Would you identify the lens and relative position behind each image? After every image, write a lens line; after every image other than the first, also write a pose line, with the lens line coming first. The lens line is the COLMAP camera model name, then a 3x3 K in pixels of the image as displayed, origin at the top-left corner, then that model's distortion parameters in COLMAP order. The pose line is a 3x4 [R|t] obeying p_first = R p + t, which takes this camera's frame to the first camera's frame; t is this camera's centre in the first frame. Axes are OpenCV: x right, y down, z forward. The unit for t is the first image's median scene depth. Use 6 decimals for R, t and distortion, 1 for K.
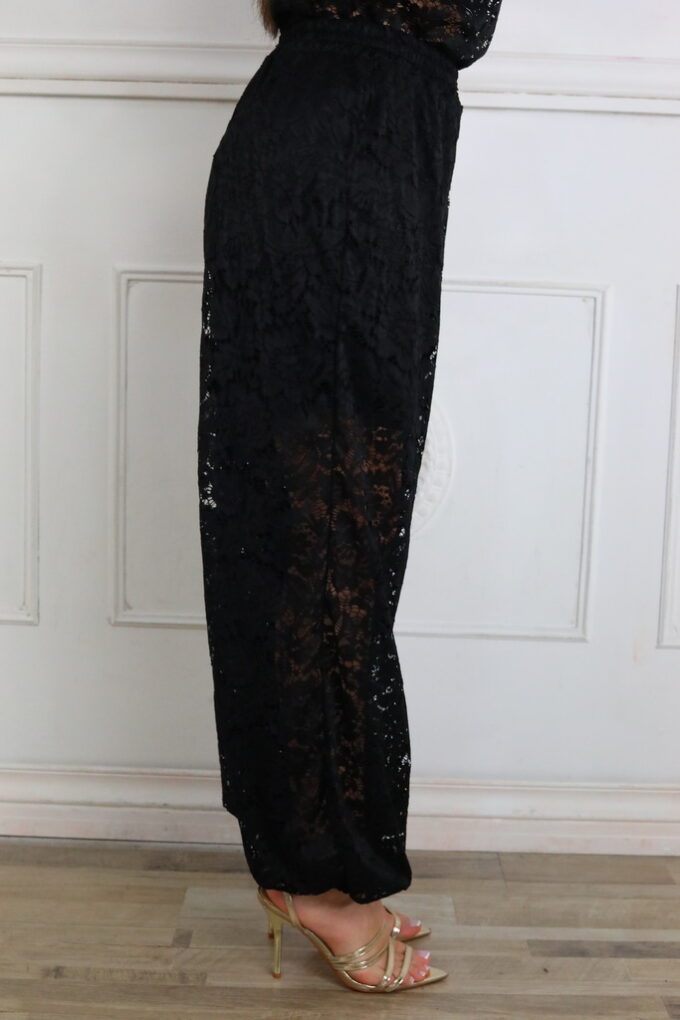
lens RADIAL K [[1558.3, 0, 340.0], [0, 1558.3, 510.0], [0, 0, 1]] dist [-0.101007, -0.019471]
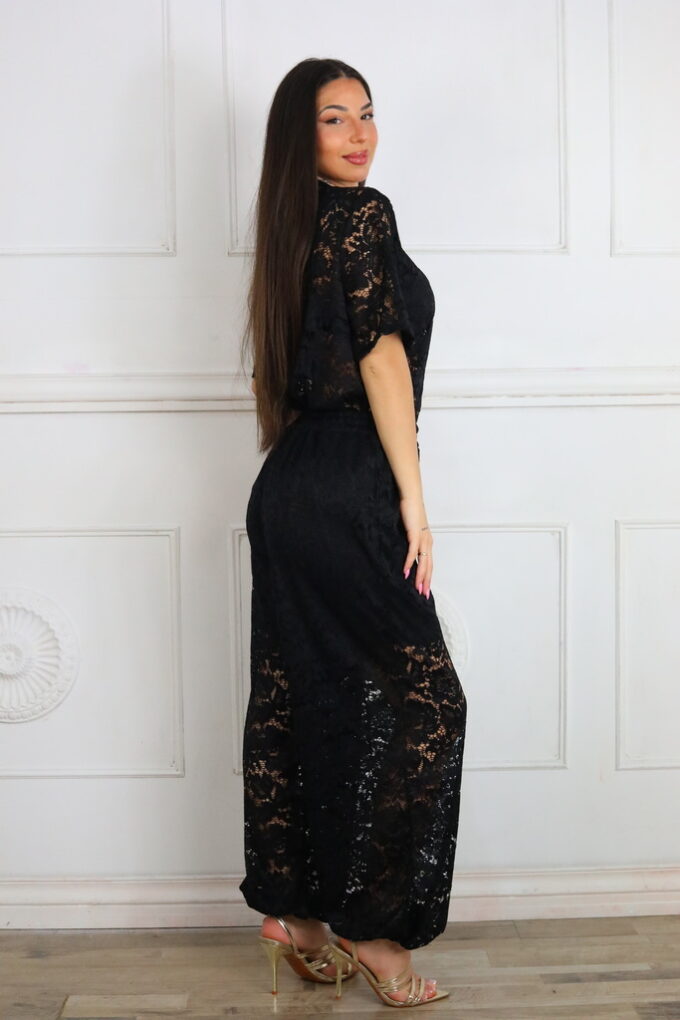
lens RADIAL K [[1559.9, 0, 340.0], [0, 1559.9, 510.0], [0, 0, 1]] dist [-0.076220, -0.077000]
pose [[0.998504, -0.045907, 0.029705, -0.086277], [0.047959, 0.996216, -0.072487, -0.062211], [-0.026265, 0.073803, 0.996927, -0.466181]]
